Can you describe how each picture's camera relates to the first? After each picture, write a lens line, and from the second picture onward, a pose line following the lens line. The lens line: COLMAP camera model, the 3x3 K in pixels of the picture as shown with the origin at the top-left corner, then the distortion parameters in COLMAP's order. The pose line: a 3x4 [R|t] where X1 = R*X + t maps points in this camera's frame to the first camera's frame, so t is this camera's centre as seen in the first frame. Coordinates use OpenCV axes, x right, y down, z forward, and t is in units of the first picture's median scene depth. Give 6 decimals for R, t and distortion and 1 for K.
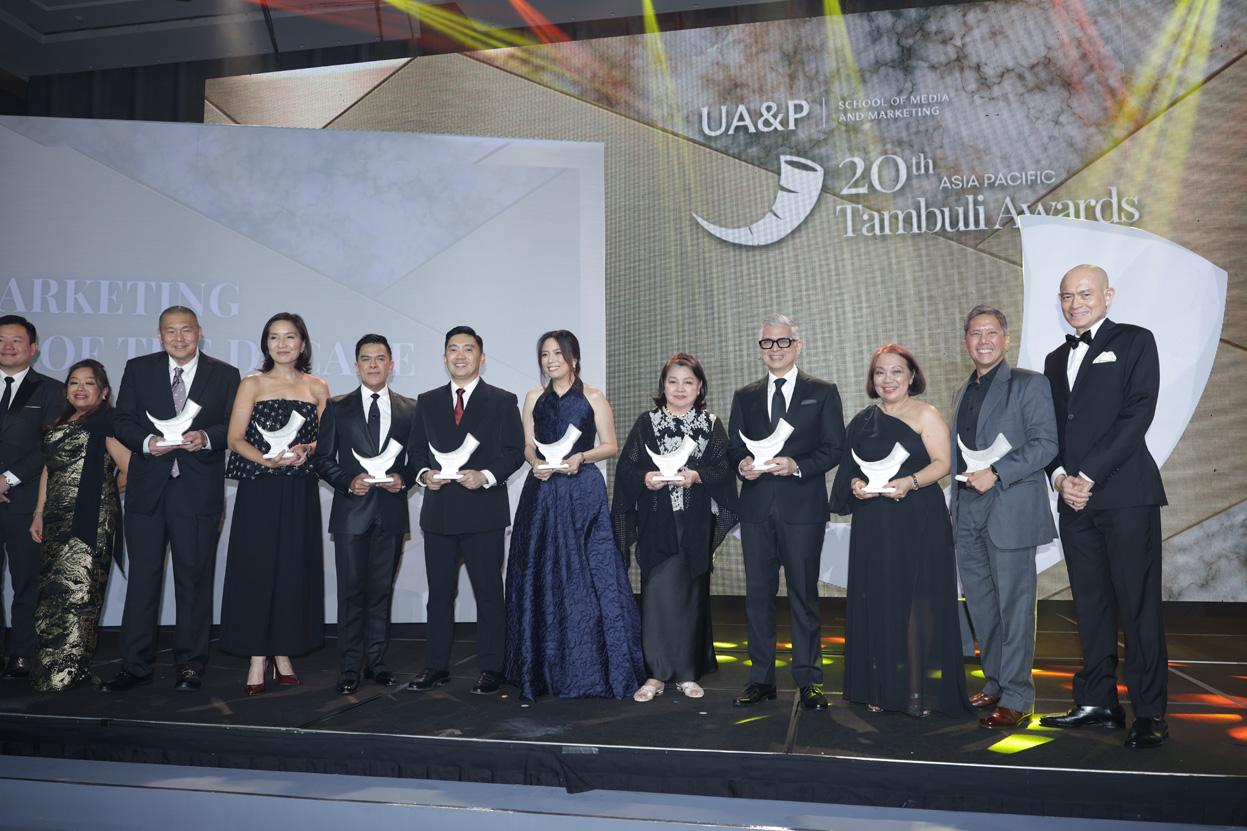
lens RADIAL K [[996.5, 0, 623.5], [0, 996.5, 415.5], [0, 0, 1]] dist [-0.002970, 0.004931]
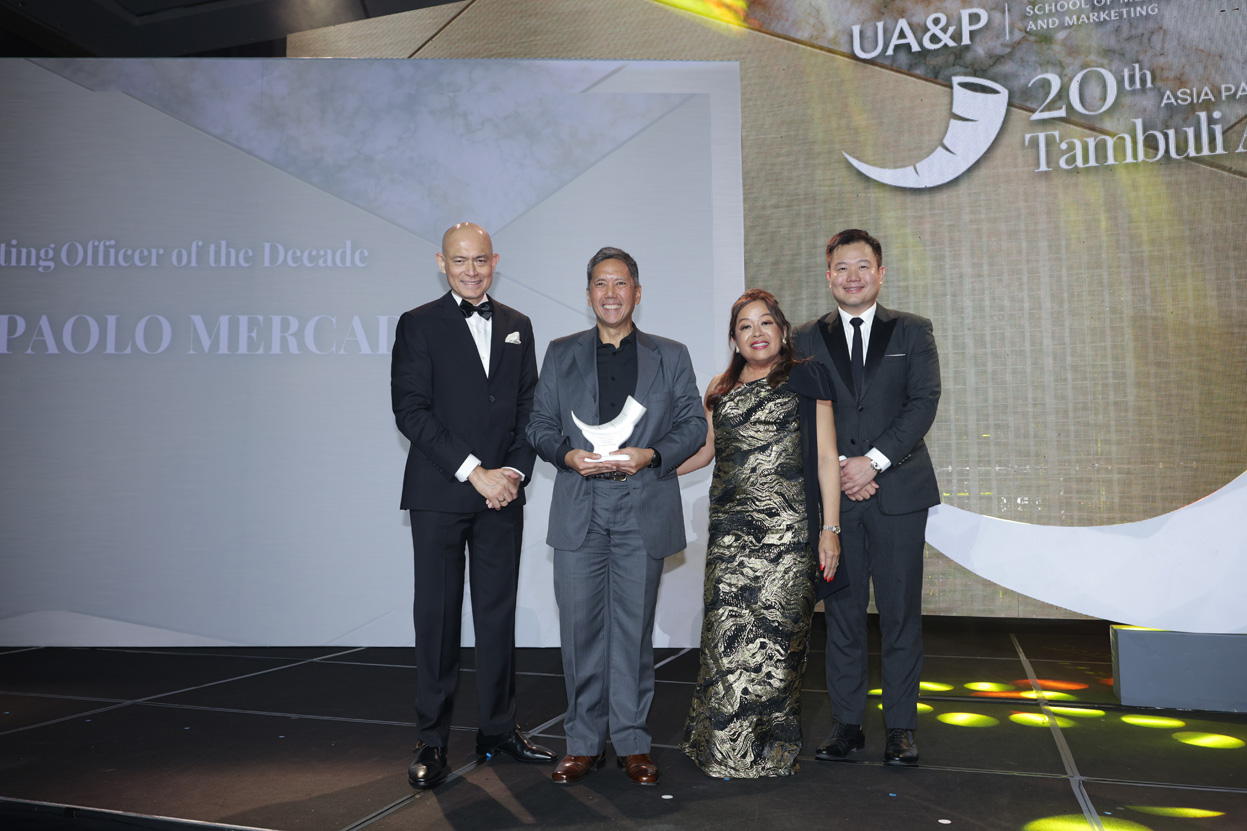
lens RADIAL K [[988.6, 0, 623.5], [0, 988.6, 415.5], [0, 0, 1]] dist [-0.009659, 0.006791]
pose [[0.993998, -0.010503, -0.108889, -0.026322], [0.010538, 0.999944, -0.000257, 0.015154], [0.108885, -0.000892, 0.994054, 0.167622]]
